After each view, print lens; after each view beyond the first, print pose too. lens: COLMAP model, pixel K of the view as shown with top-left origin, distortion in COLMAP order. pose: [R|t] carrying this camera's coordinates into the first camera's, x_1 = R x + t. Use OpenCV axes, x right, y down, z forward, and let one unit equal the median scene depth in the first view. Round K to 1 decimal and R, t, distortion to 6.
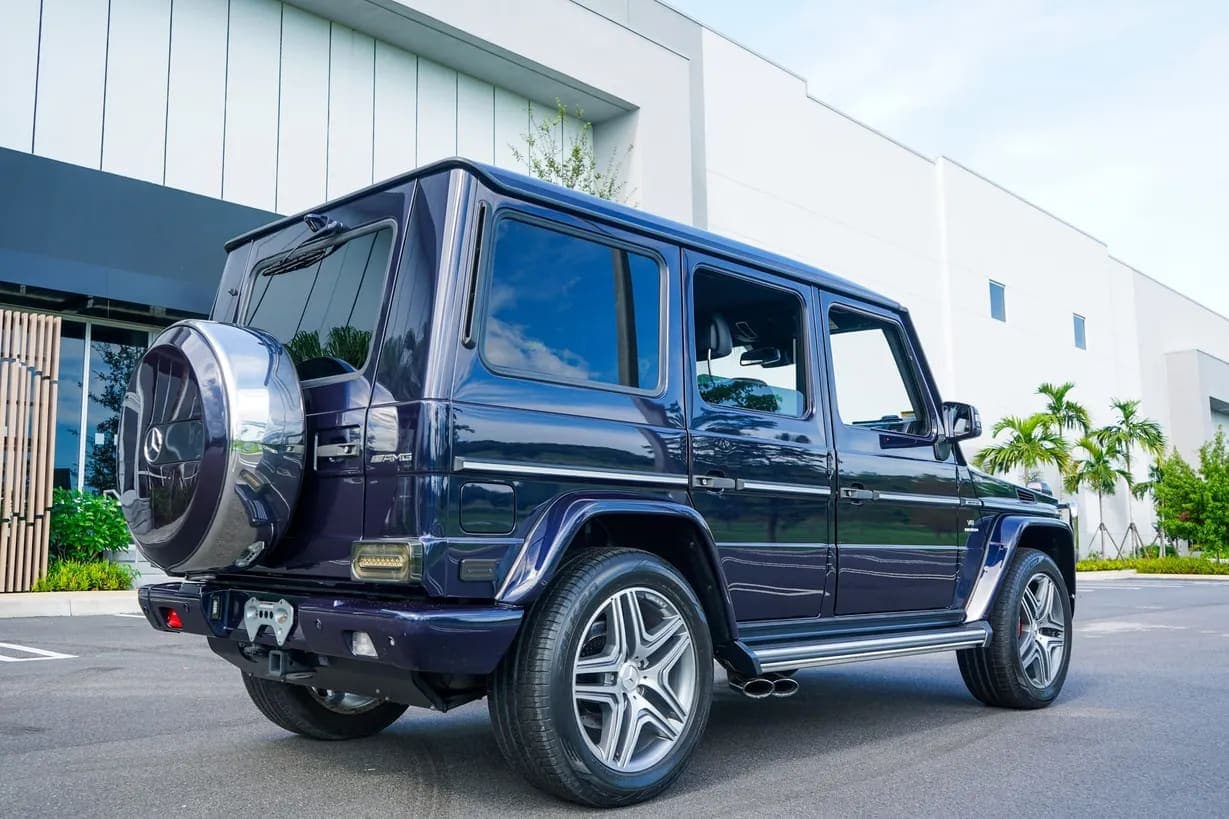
lens RADIAL K [[1117.8, 0, 589.5], [0, 1117.8, 414.3], [0, 0, 1]] dist [-0.011804, 0.002557]
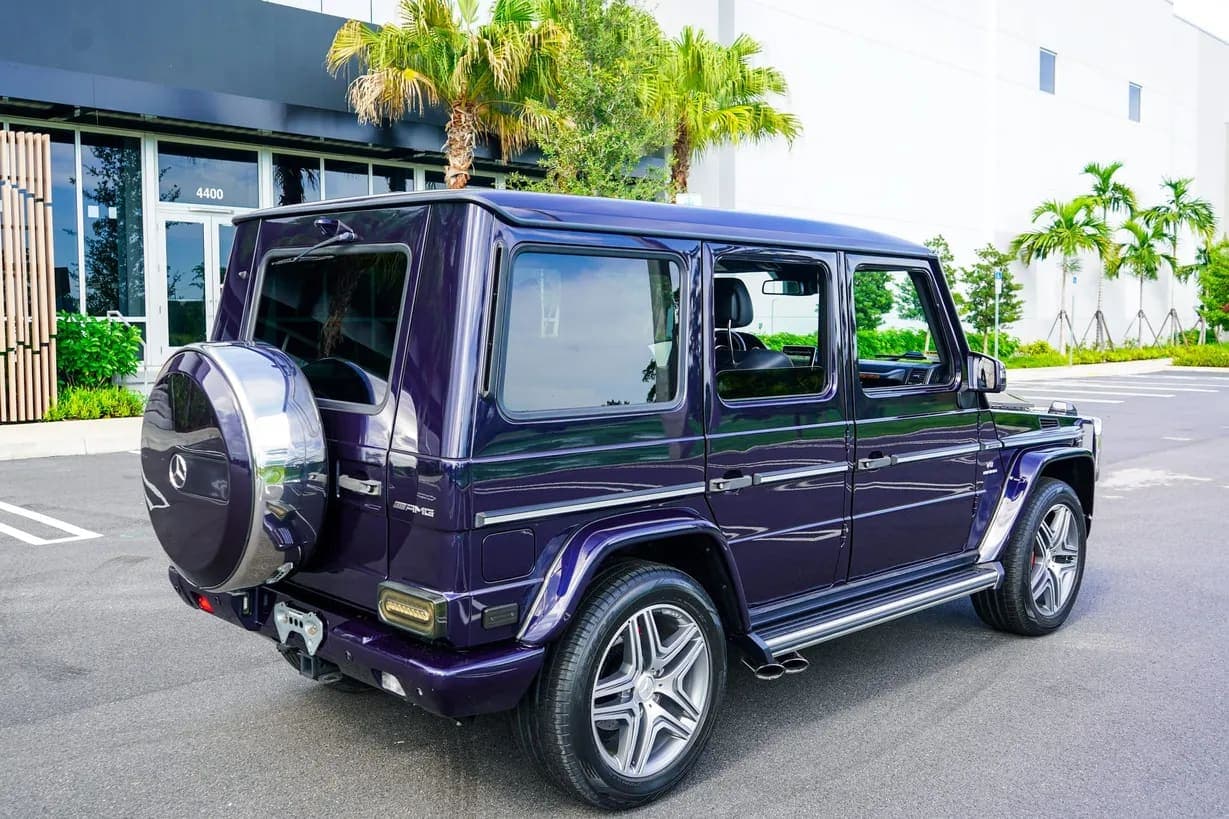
lens RADIAL K [[1165.1, 0, 584.4], [0, 1165.1, 392.2], [0, 0, 1]] dist [-0.011085, 0.005005]
pose [[0.999843, 0.001763, -0.017641, -0.000612], [0.001540, 0.982649, 0.185468, -0.055528], [0.017662, -0.185466, 0.982492, -0.004787]]
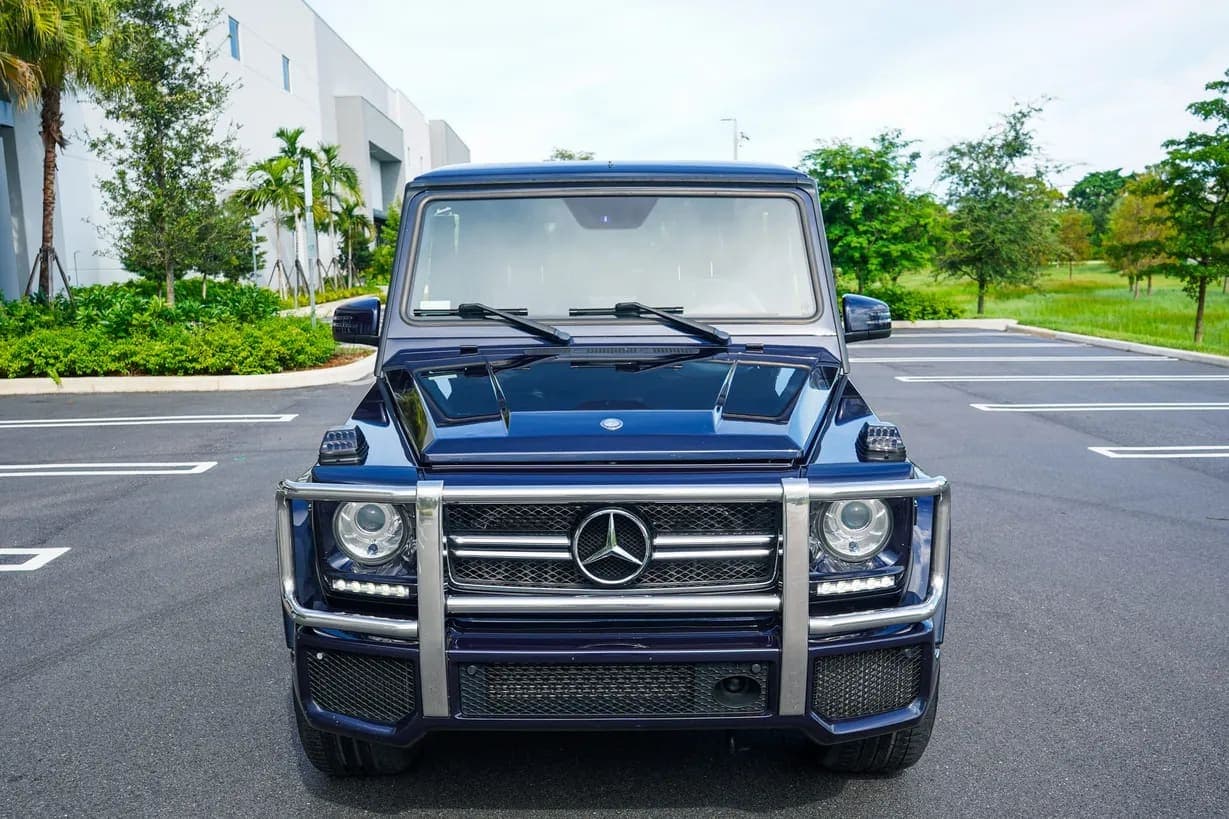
lens RADIAL K [[1150.7, 0, 595.8], [0, 1150.7, 449.3], [0, 0, 1]] dist [0.003689, -0.007177]
pose [[0.702429, -0.126072, 0.700500, -0.524148], [-0.070654, 0.966976, 0.244879, -0.059116], [-0.708239, -0.221503, 0.670324, -0.036344]]
